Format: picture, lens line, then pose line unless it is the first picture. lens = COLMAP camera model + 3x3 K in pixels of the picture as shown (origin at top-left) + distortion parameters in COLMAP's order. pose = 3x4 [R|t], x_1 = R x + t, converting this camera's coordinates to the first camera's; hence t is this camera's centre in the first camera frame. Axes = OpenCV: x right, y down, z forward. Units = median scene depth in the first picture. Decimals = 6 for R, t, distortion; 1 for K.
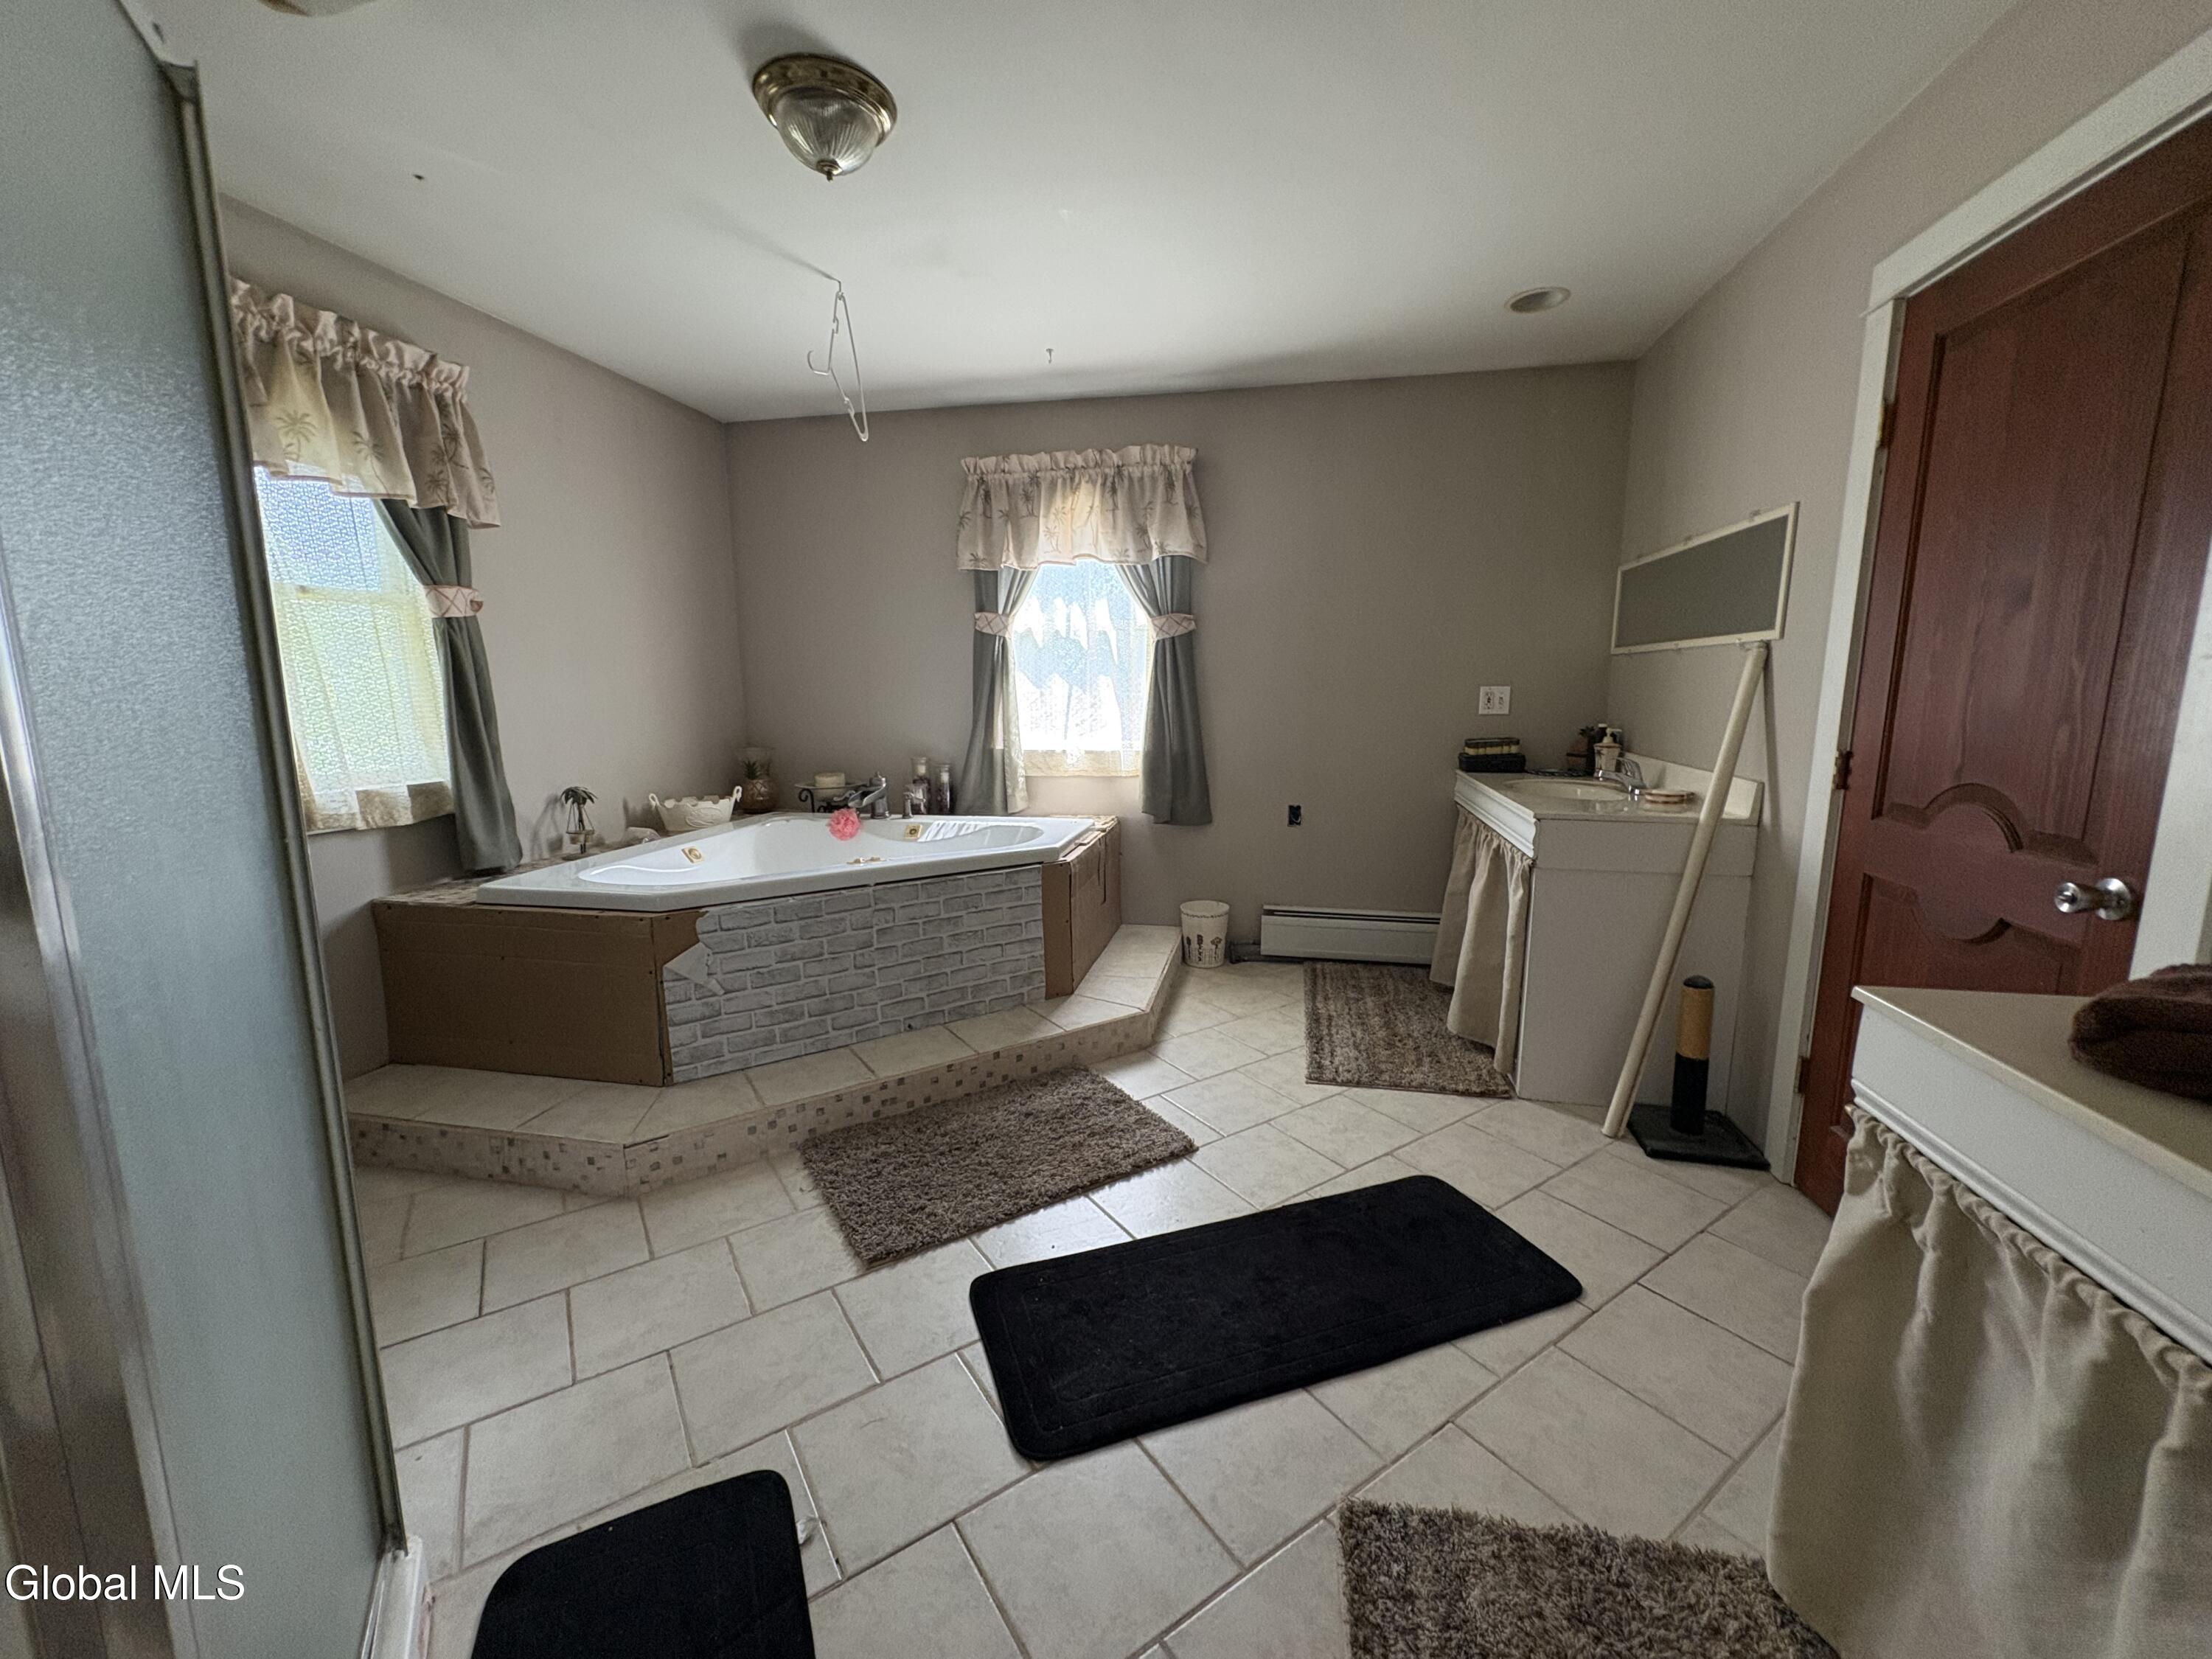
lens RADIAL K [[879.3, 0, 1108.8], [0, 879.3, 828.5], [0, 0, 1]] dist [0.000838, 0.000384]
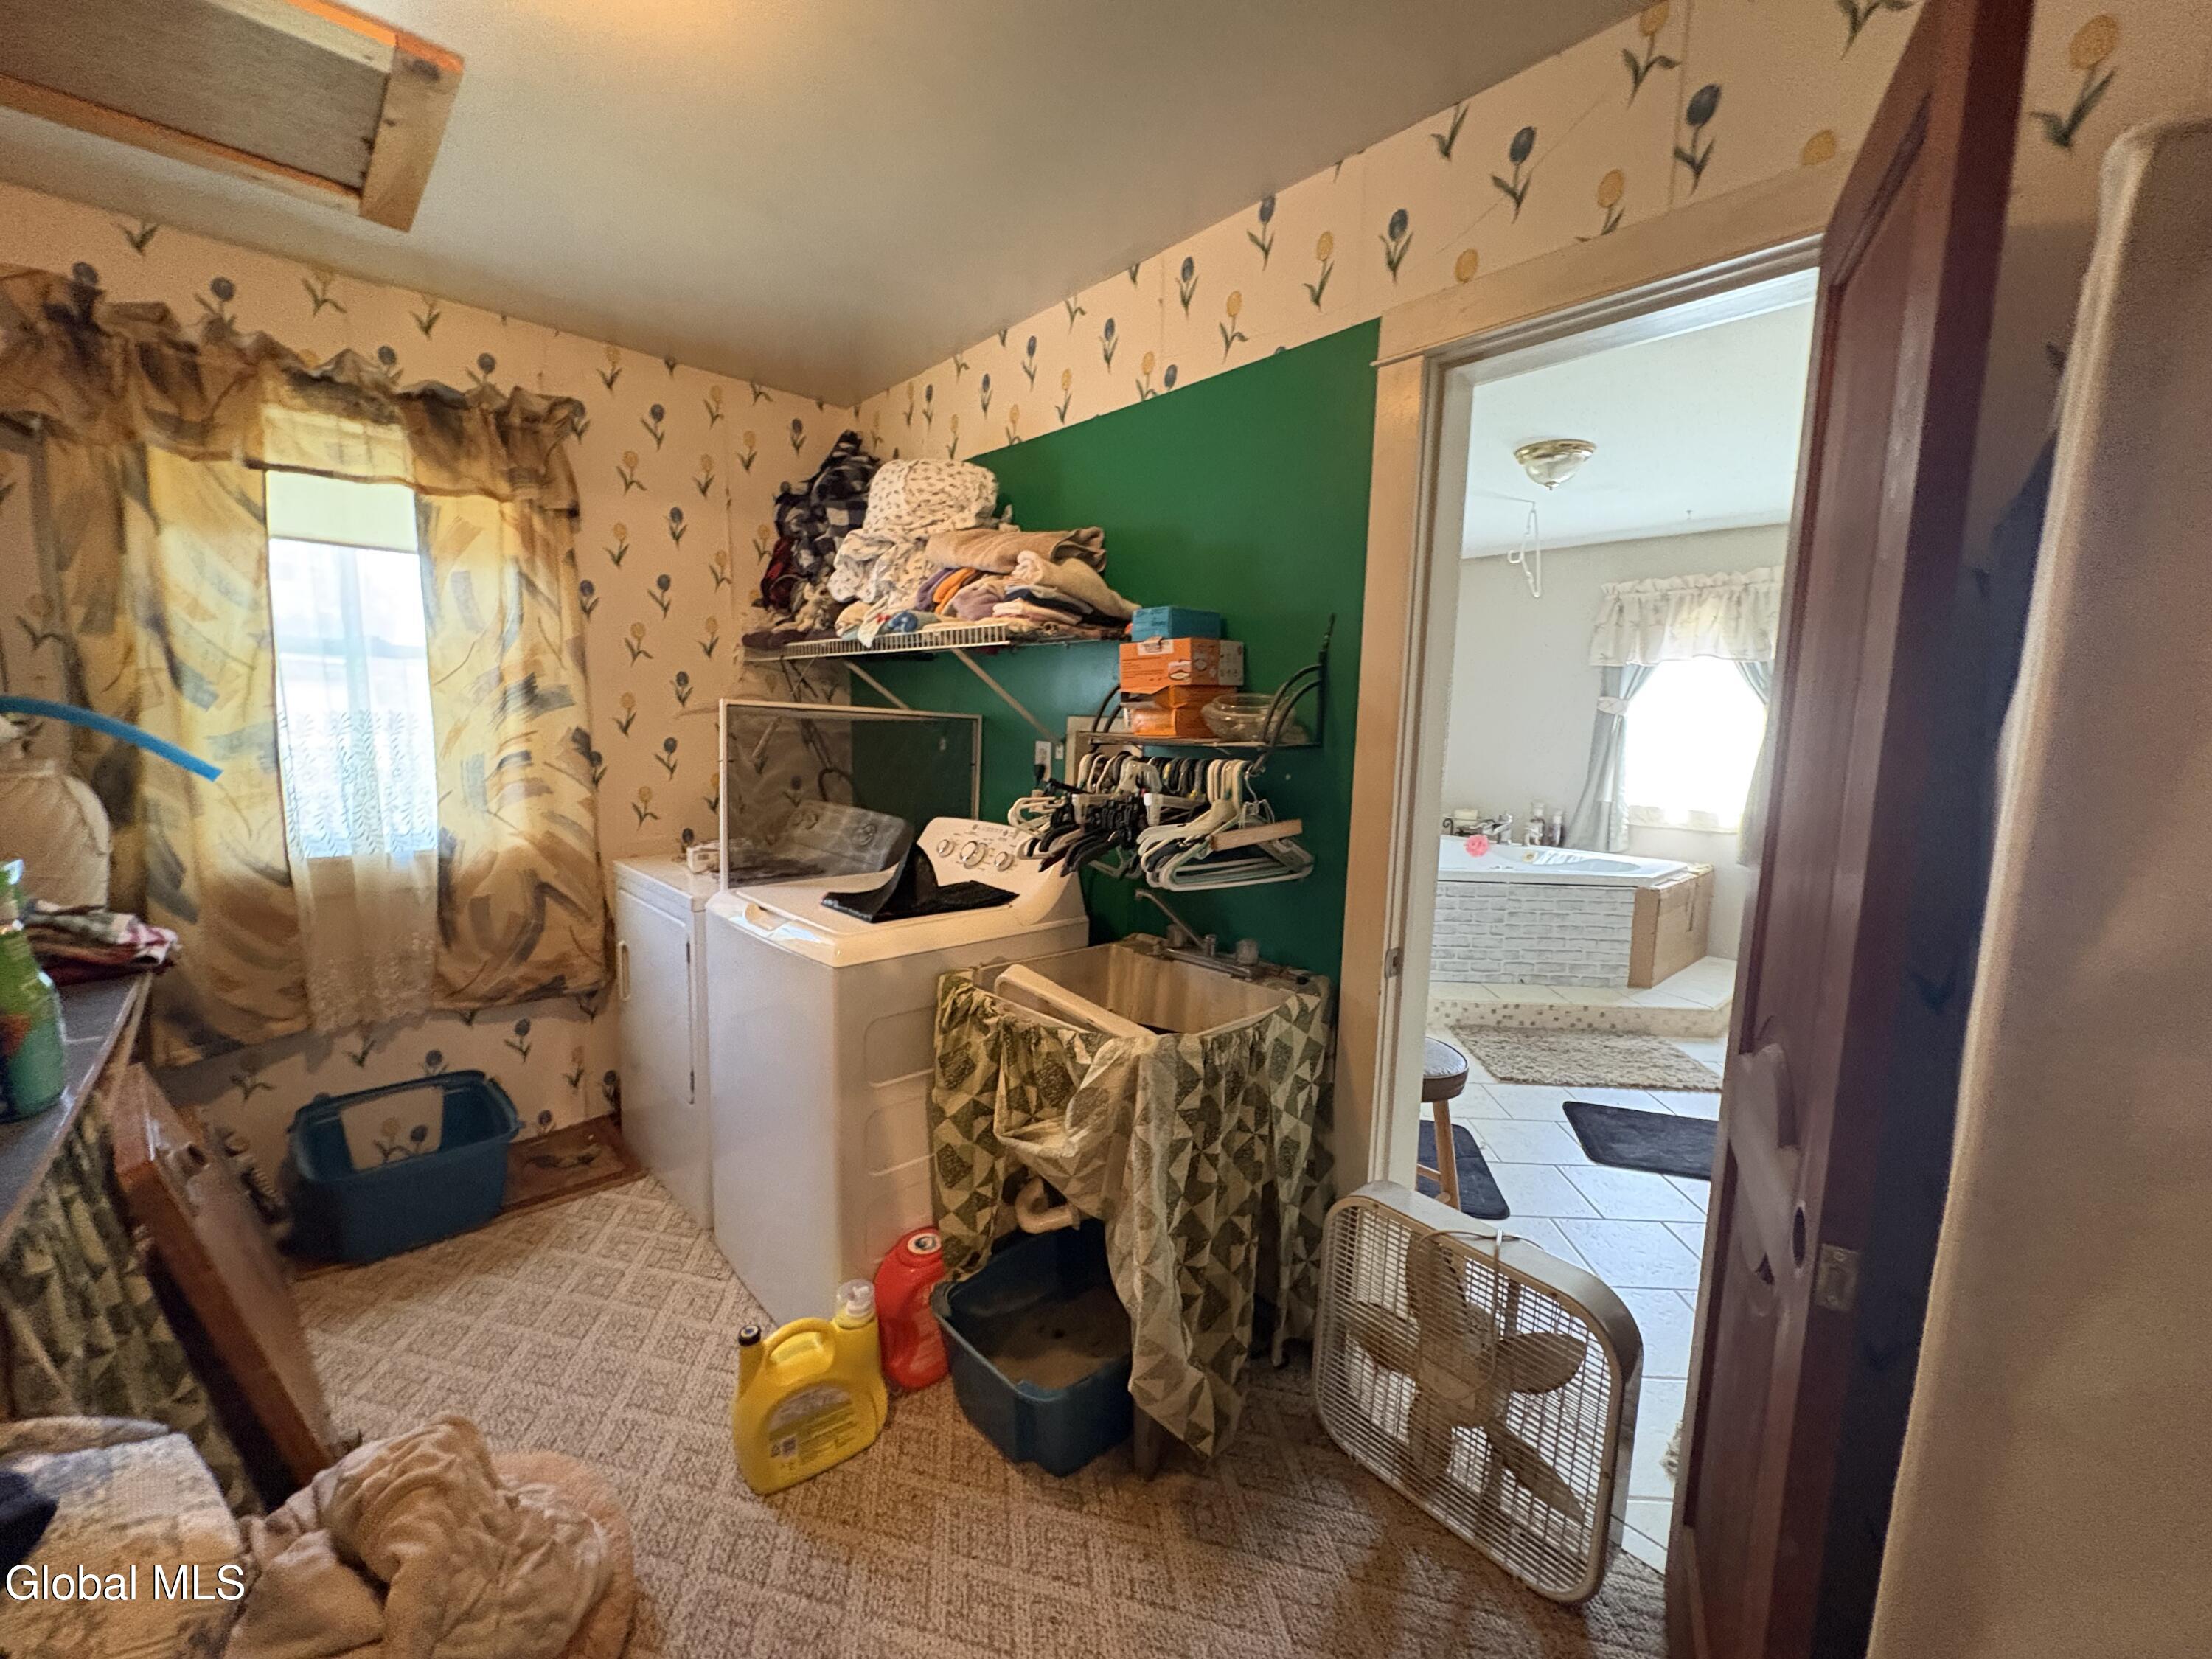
lens RADIAL K [[879.3, 0, 1103.4], [0, 879.3, 831.2], [0, 0, 1]] dist [0.000838, 0.000384]
pose [[0.806923, 0.099070, -0.582289, 0.037014], [-0.120696, 0.992688, 0.001637, 0.042959], [0.578194, 0.068959, 0.812980, -0.512047]]
